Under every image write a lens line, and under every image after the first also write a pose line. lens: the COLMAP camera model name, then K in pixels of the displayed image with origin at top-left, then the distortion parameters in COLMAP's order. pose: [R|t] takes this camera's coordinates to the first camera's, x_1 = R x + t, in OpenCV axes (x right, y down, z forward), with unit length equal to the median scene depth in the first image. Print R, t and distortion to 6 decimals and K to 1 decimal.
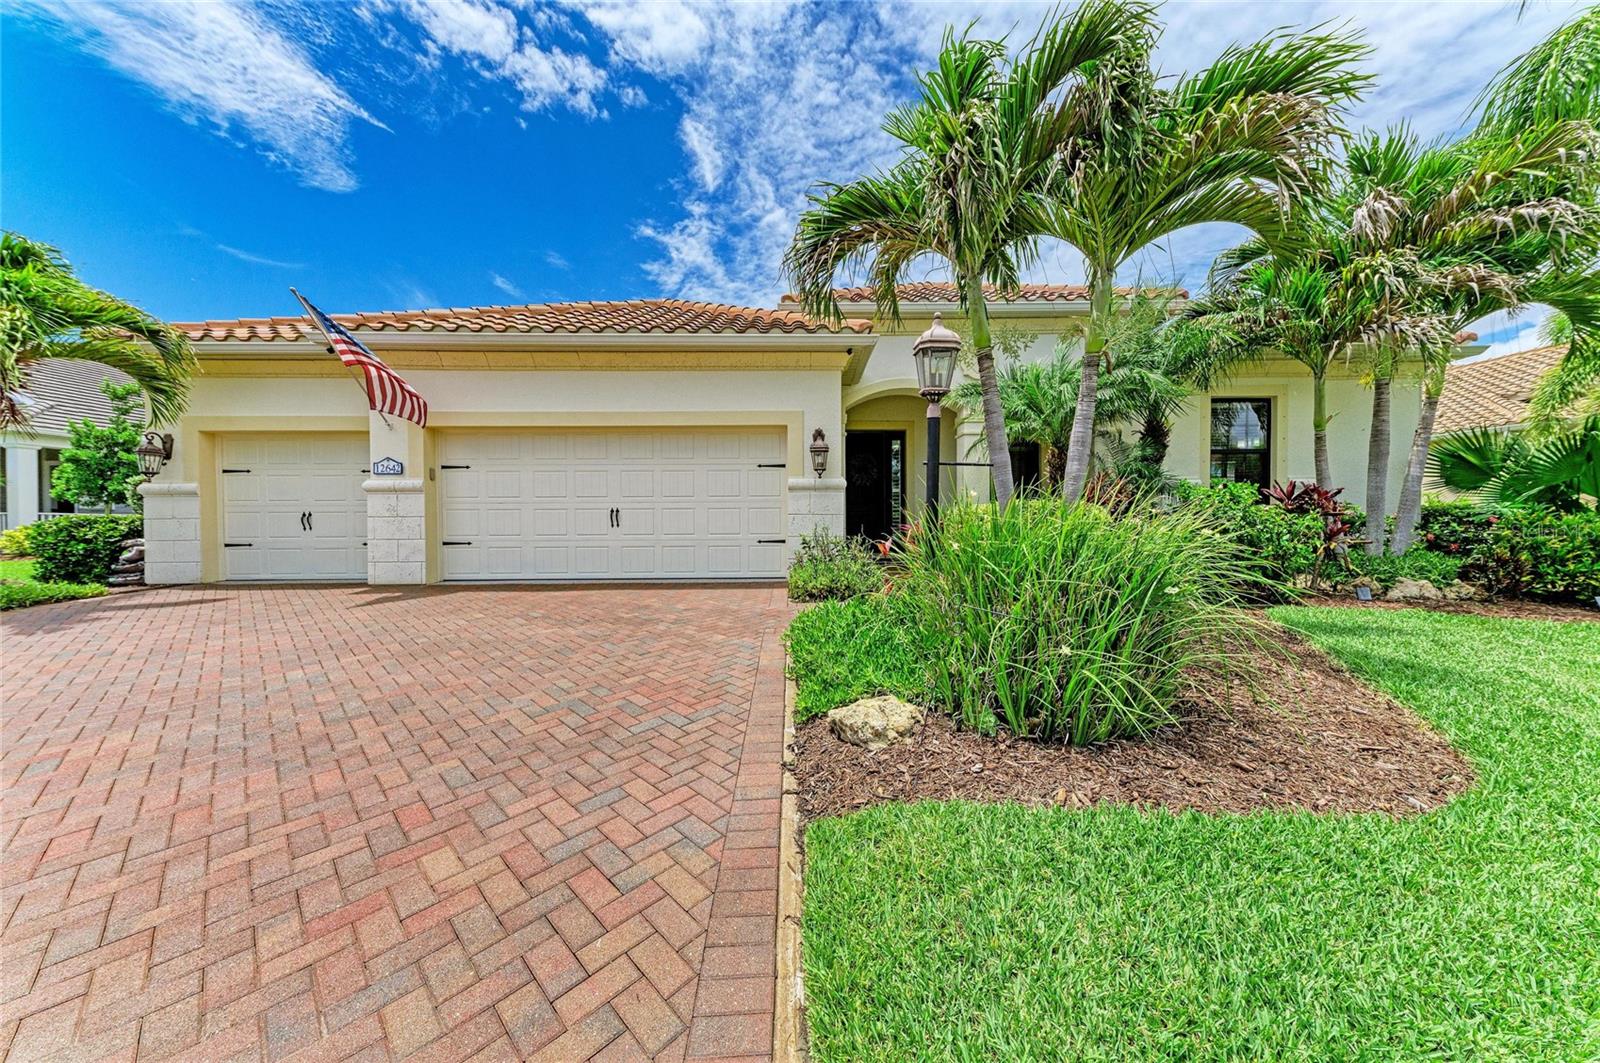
lens RADIAL K [[540.6, 0, 802.4], [0, 540.6, 533.3], [0, 0, 1]] dist [0.024331, -0.006302]
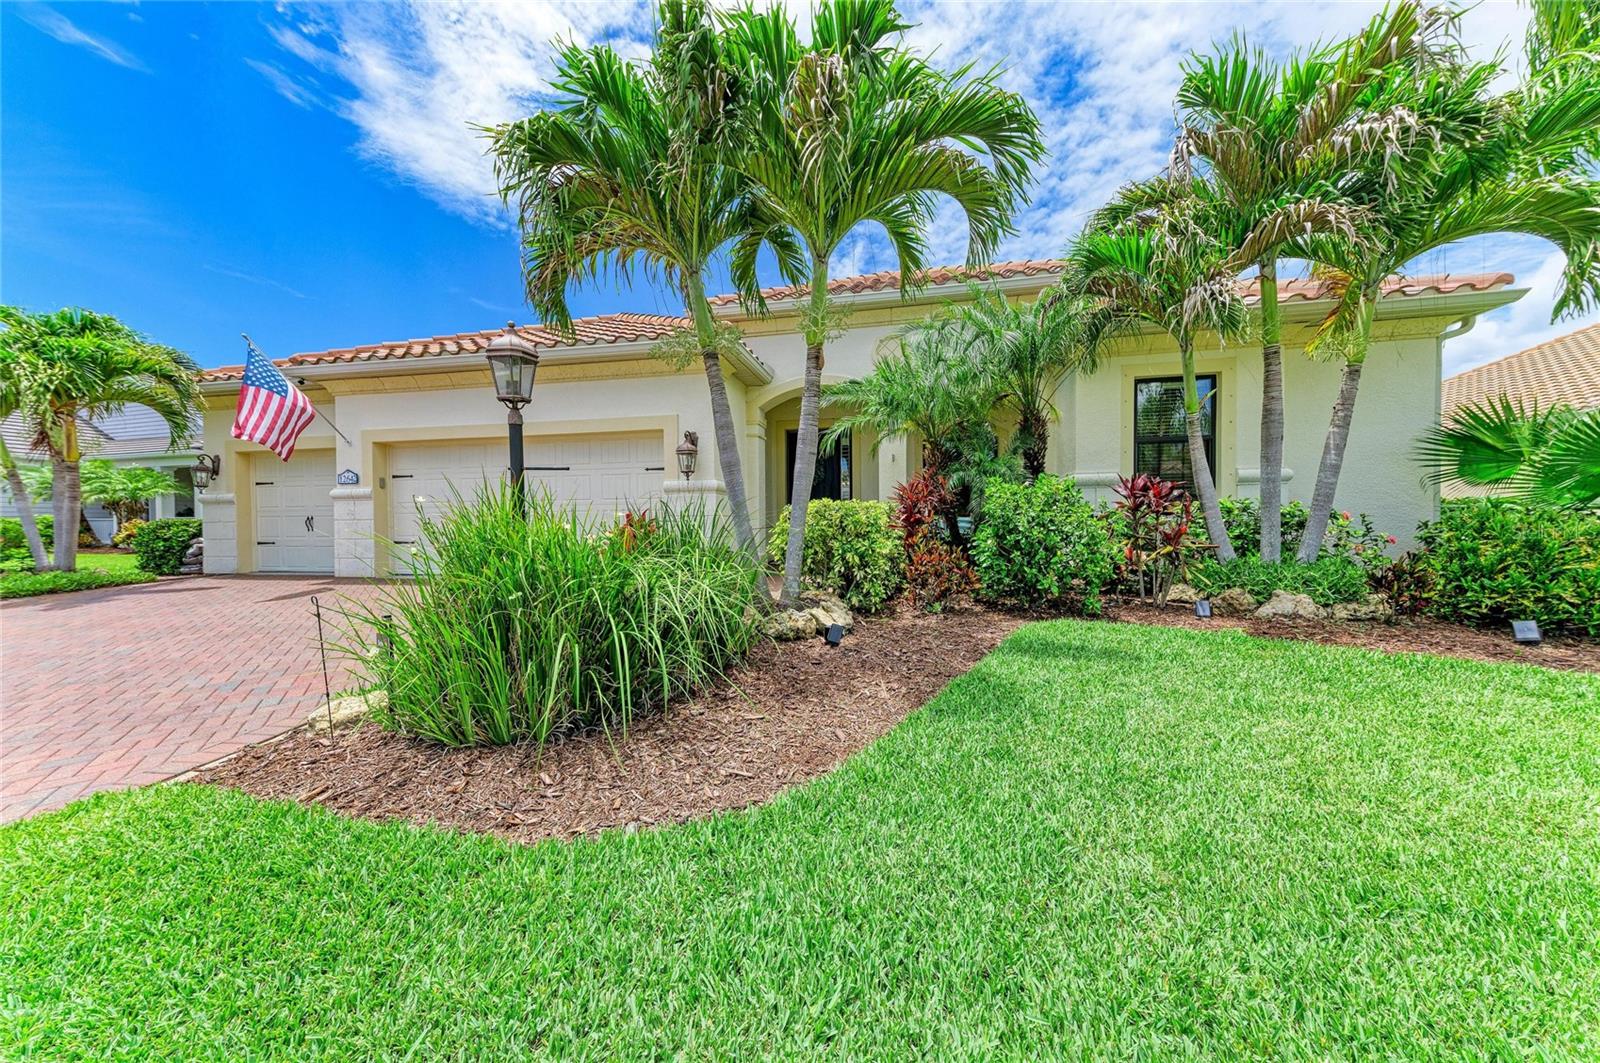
lens RADIAL K [[540.6, 0, 802.4], [0, 540.6, 533.3], [0, 0, 1]] dist [0.024331, -0.006302]
pose [[0.978753, -0.000097, -0.205042, 0.438985], [0.003062, 0.999895, 0.014142, -0.015179], [0.205019, -0.014470, 0.978651, 0.041113]]
